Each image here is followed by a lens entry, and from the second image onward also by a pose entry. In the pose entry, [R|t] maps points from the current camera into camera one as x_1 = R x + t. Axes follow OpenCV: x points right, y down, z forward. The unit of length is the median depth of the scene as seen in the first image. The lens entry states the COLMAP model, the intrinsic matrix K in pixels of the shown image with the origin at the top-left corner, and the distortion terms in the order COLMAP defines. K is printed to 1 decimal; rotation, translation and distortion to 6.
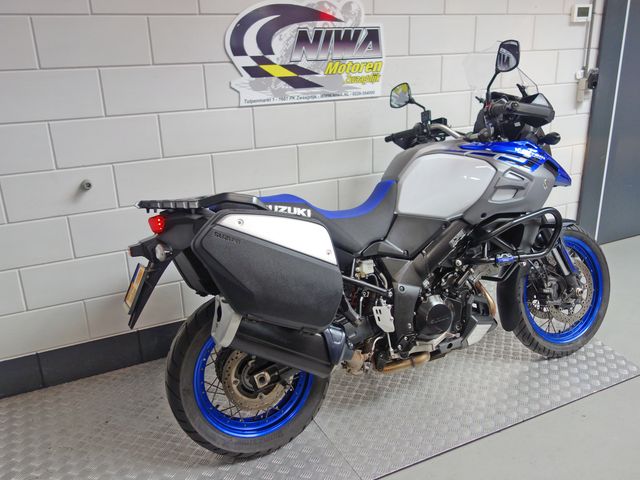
lens RADIAL K [[563.0, 0, 320.0], [0, 563.0, 240.0], [0, 0, 1]] dist [0.043676, 0.000804]
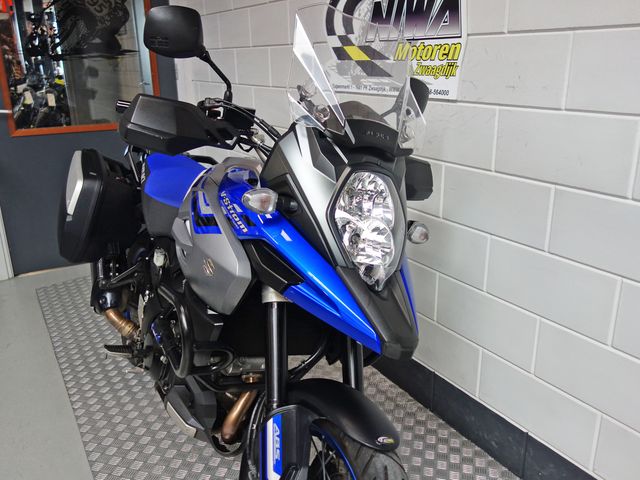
lens RADIAL K [[563.0, 0, 320.0], [0, 563.0, 240.0], [0, 0, 1]] dist [0.043676, 0.000804]
pose [[0.076214, 0.335077, -0.939103, 0.788589], [-0.306859, 0.904013, 0.297653, -0.276236], [0.948698, 0.265488, 0.171720, 0.860033]]
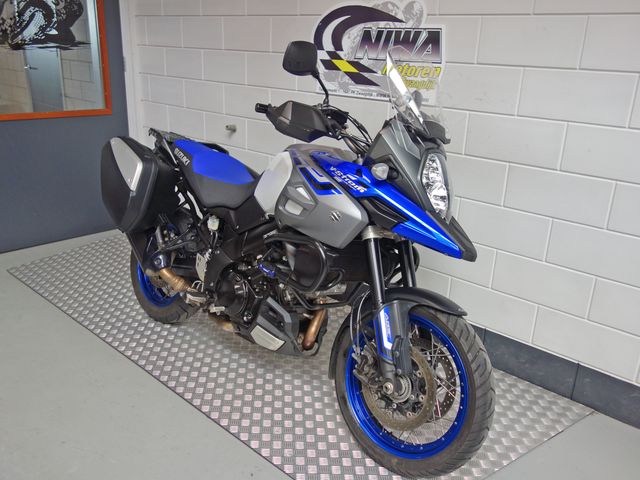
lens RADIAL K [[563.0, 0, 320.0], [0, 563.0, 240.0], [0, 0, 1]] dist [0.043676, 0.000804]
pose [[0.353176, 0.343434, -0.870241, 0.972964], [-0.346216, 0.912126, 0.219456, -0.209712], [0.869138, 0.223785, 0.441043, 0.533014]]
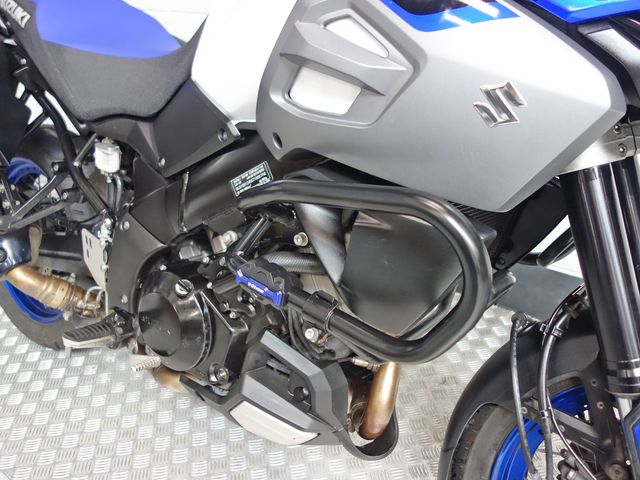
lens RADIAL K [[548.1, 0, 331.8], [0, 548.1, 240.7], [0, 0, 1]] dist [0.005310, 0.002487]
pose [[0.479481, 0.436446, -0.761323, 0.480365], [-0.278948, 0.898359, 0.339323, -0.091002], [0.832037, 0.049670, 0.552492, 0.708777]]
